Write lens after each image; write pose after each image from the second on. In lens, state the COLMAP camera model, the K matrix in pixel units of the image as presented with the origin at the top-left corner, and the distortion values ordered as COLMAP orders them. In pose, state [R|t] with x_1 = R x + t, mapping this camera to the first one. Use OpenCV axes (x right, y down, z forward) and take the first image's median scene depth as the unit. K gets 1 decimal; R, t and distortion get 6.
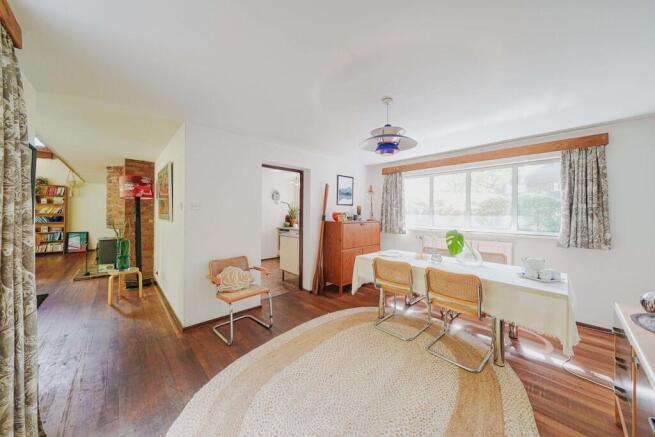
lens RADIAL K [[228.6, 0, 328.3], [0, 228.6, 215.8], [0, 0, 1]] dist [-0.007422, -0.000308]
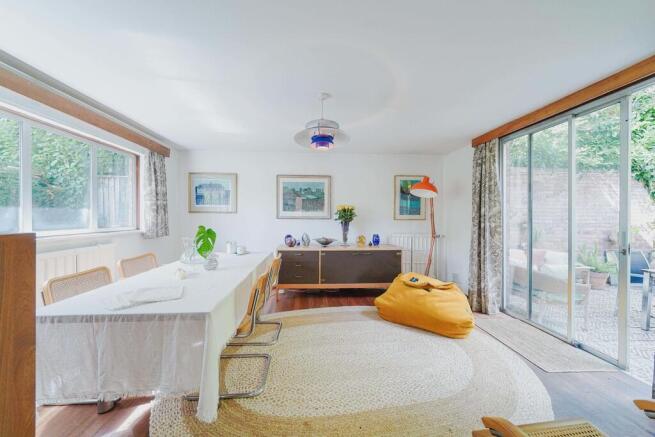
lens RADIAL K [[228.6, 0, 324.3], [0, 228.6, 215.7], [0, 0, 1]] dist [-0.007422, -0.000308]
pose [[-0.775872, -0.012302, 0.630770, -0.322720], [-0.007279, 0.999918, 0.010548, 0.010296], [-0.630848, 0.003592, -0.775898, 1.429433]]
